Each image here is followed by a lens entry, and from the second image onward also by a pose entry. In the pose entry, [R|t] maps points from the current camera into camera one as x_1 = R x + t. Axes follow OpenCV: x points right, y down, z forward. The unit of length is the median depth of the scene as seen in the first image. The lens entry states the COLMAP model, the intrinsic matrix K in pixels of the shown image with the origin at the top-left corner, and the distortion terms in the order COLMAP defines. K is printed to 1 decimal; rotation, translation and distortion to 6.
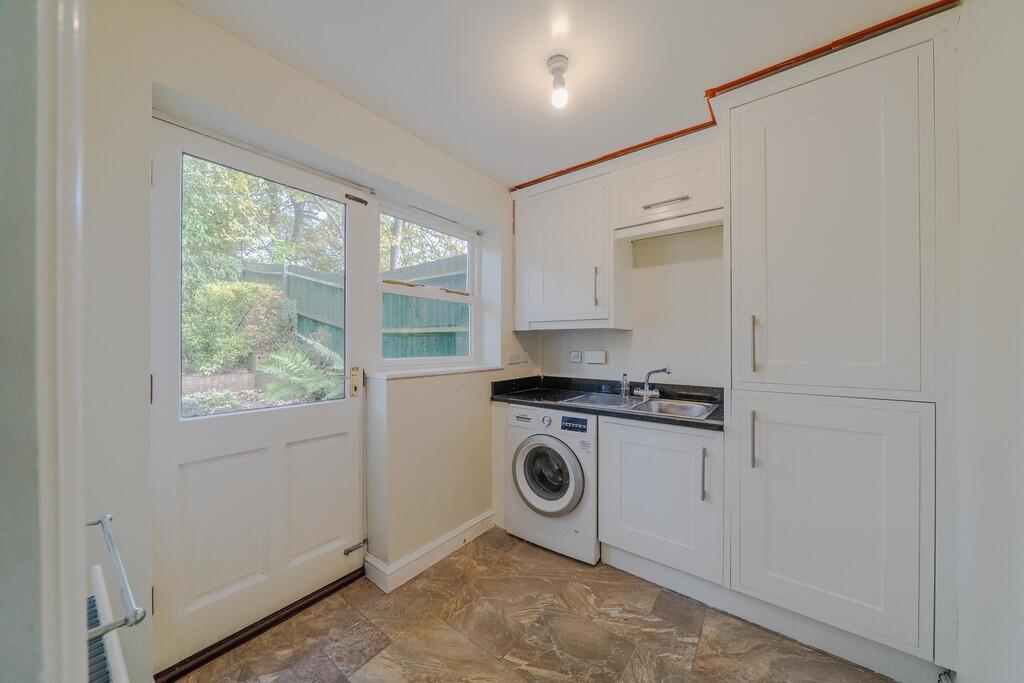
lens RADIAL K [[356.9, 0, 511.5], [0, 356.9, 346.3], [0, 0, 1]] dist [-0.011311, -0.000396]
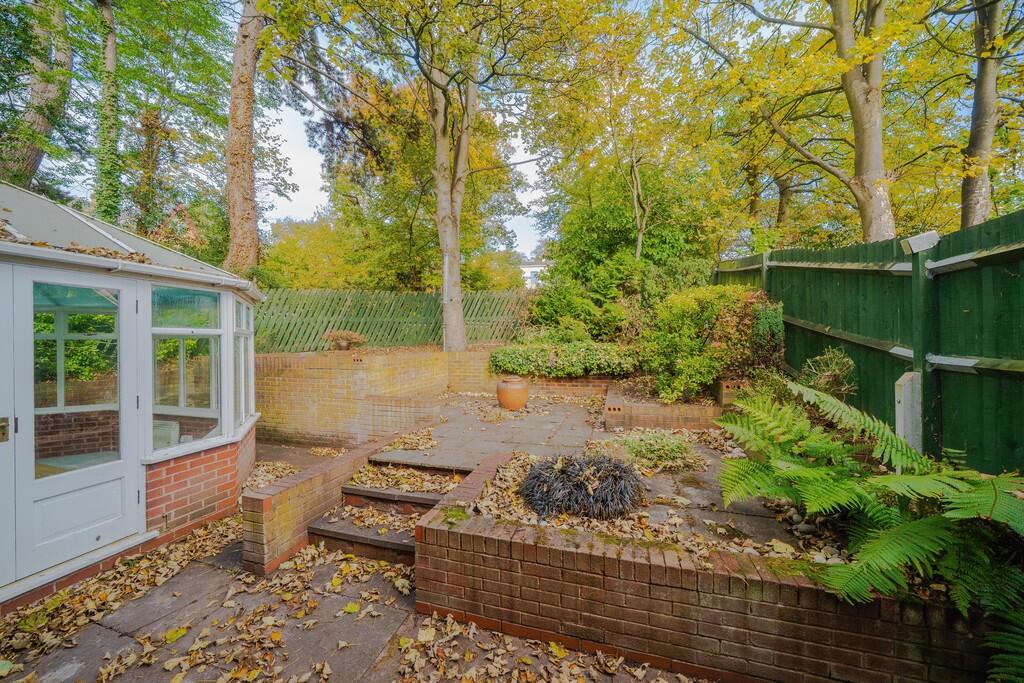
lens RADIAL K [[356.9, 0, 505.0], [0, 356.9, 343.9], [0, 0, 1]] dist [-0.011311, -0.000396]
pose [[0.354745, -0.000397, -0.934963, -0.180641], [-0.001752, 0.999998, -0.001089, -0.051994], [0.934962, 0.002025, 0.354743, 0.297396]]
